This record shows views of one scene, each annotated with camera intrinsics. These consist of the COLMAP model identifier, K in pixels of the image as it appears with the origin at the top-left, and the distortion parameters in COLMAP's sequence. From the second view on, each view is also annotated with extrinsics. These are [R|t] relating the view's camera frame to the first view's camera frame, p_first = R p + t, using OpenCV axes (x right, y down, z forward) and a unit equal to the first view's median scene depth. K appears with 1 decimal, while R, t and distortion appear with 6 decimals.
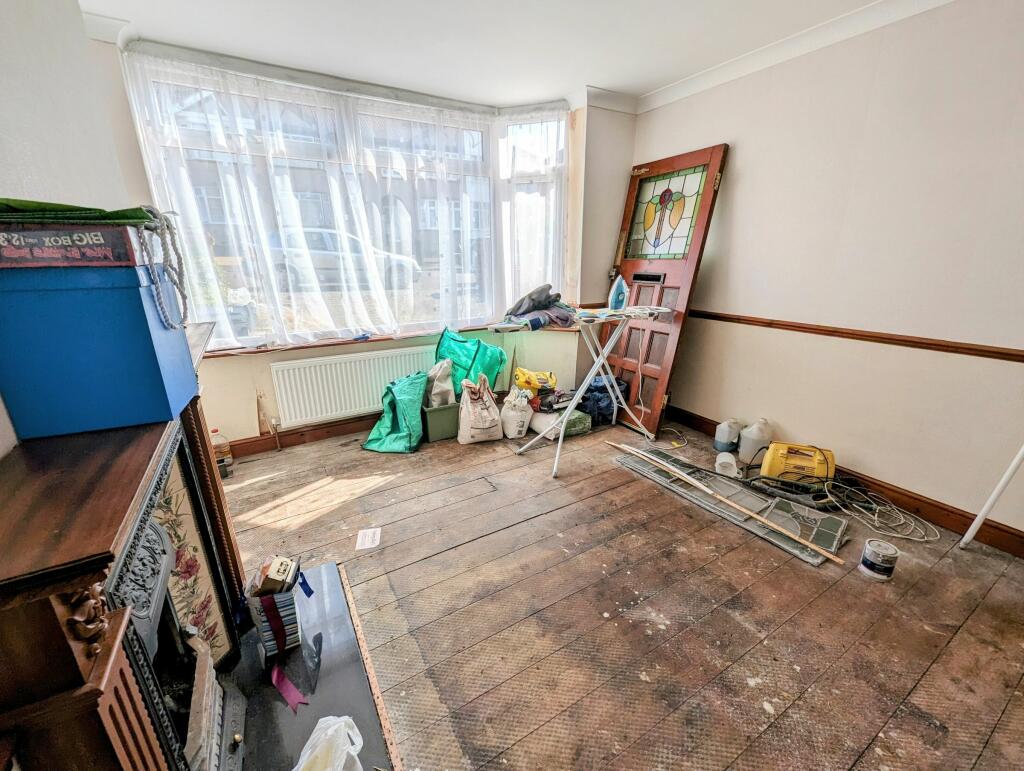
lens RADIAL K [[424.0, 0, 513.5], [0, 424.0, 390.1], [0, 0, 1]] dist [0.000249, -0.000294]
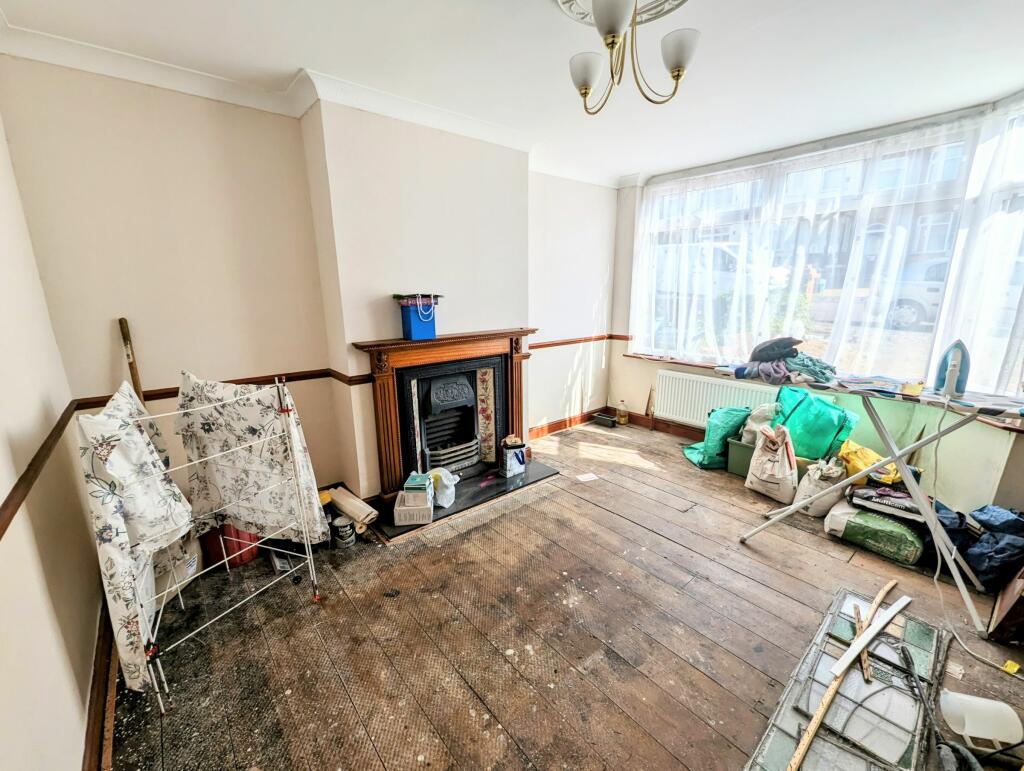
lens RADIAL K [[424.0, 0, 514.4], [0, 424.0, 387.3], [0, 0, 1]] dist [0.000249, -0.000294]
pose [[0.153988, 0.230445, -0.960824, 0.884970], [-0.291493, 0.939739, 0.178672, -0.139598], [0.944097, 0.252560, 0.211882, 0.277040]]
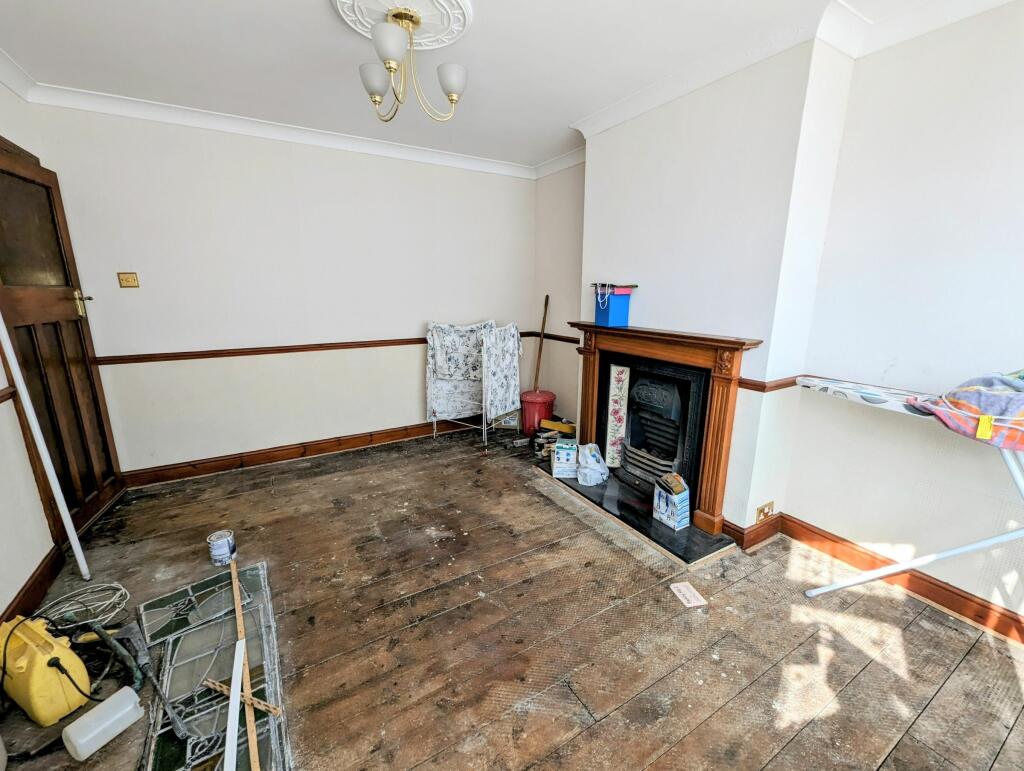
lens RADIAL K [[424.0, 0, 512.9], [0, 424.0, 386.8], [0, 0, 1]] dist [0.000249, -0.000294]
pose [[-0.999980, -0.003083, 0.005589, 0.032632], [0.000184, 0.861331, 0.508044, -0.434128], [-0.006380, 0.508035, -0.861313, 1.325293]]
